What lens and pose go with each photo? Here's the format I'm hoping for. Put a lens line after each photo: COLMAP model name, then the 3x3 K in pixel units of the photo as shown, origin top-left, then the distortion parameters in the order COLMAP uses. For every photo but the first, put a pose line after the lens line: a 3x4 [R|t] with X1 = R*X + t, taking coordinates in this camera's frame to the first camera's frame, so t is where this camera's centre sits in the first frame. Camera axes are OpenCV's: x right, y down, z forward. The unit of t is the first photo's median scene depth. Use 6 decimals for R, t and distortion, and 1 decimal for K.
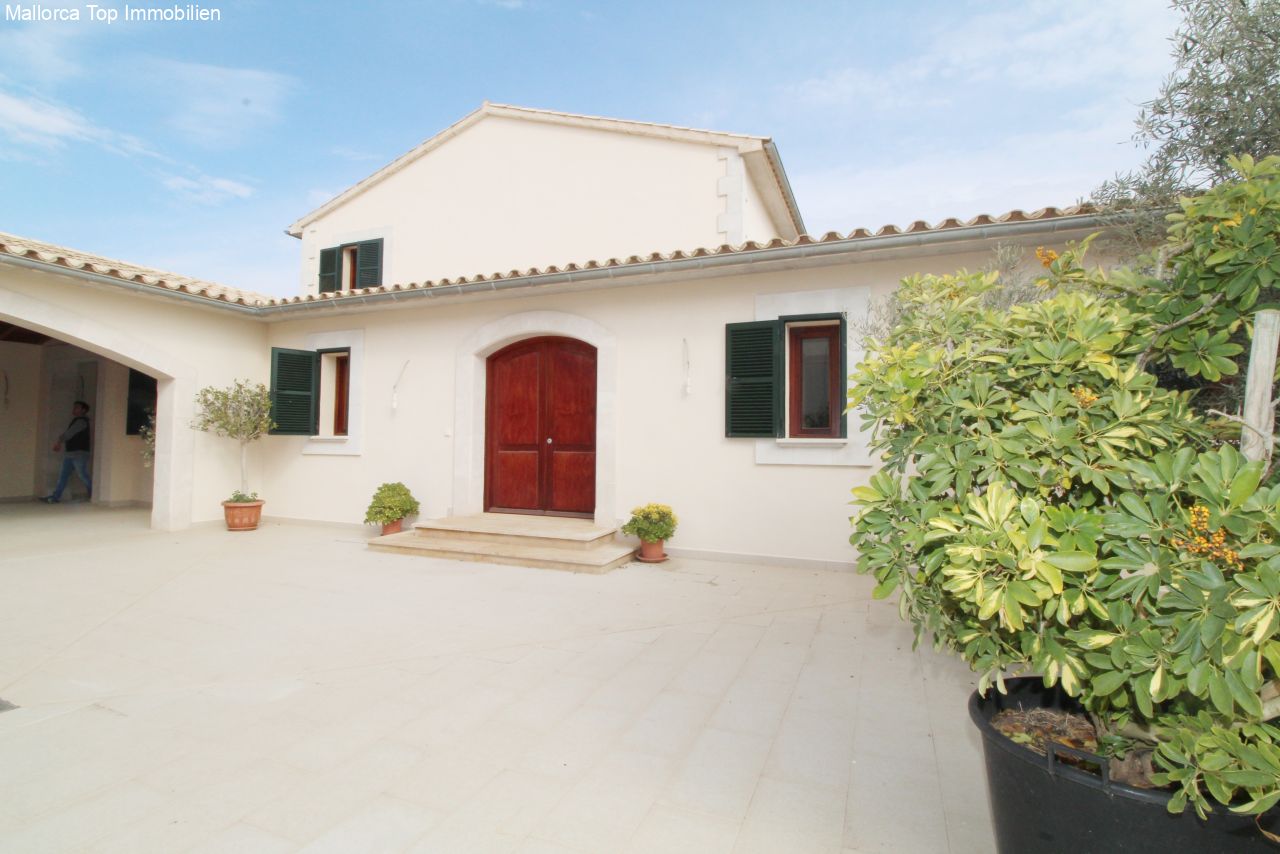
lens RADIAL K [[588.2, 0, 640.0], [0, 588.2, 427.0], [0, 0, 1]] dist [-0.001968, -0.009814]
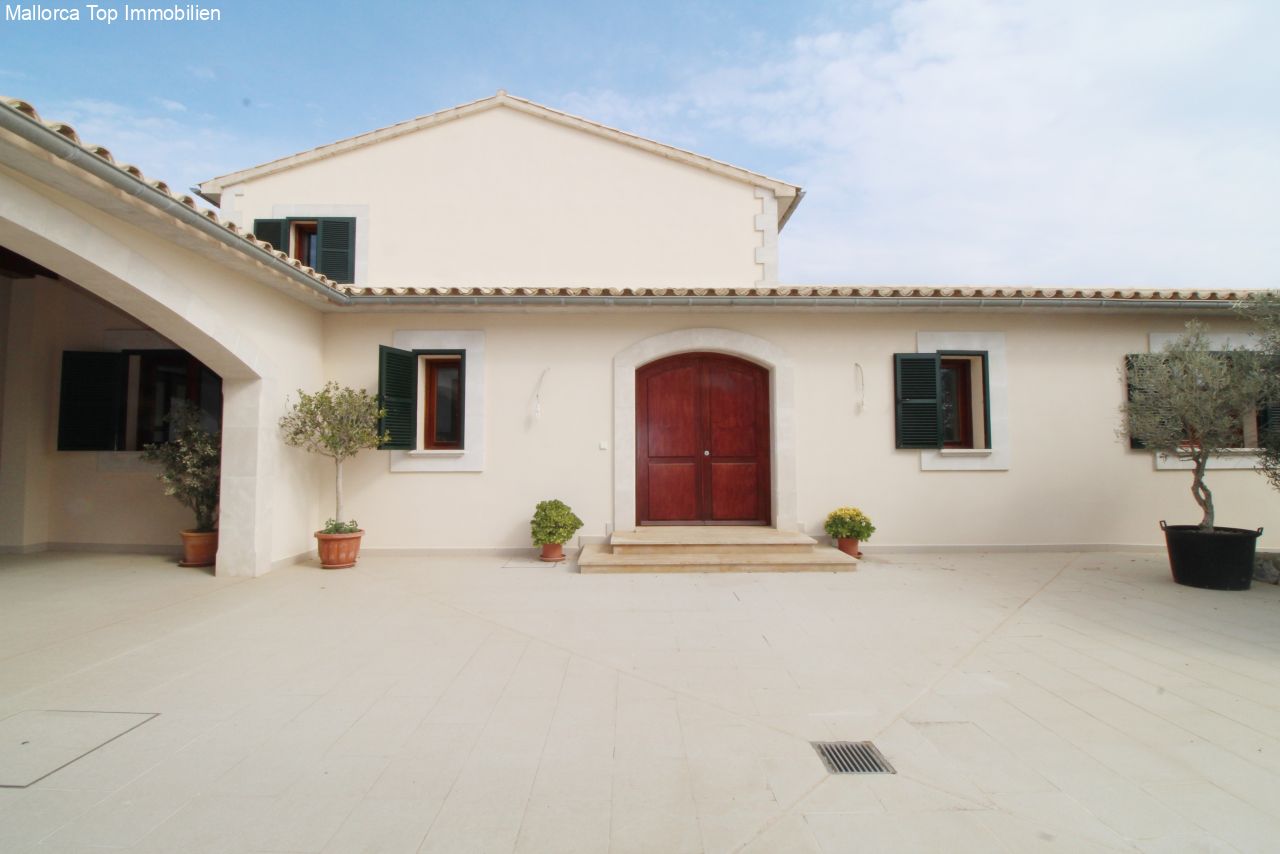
lens RADIAL K [[588.2, 0, 640.0], [0, 588.2, 427.0], [0, 0, 1]] dist [-0.001968, -0.009814]
pose [[0.919465, 0.005081, 0.393140, -0.648685], [-0.000159, 0.999921, -0.012551, -0.009215], [-0.393173, 0.011478, 0.919393, 0.087559]]
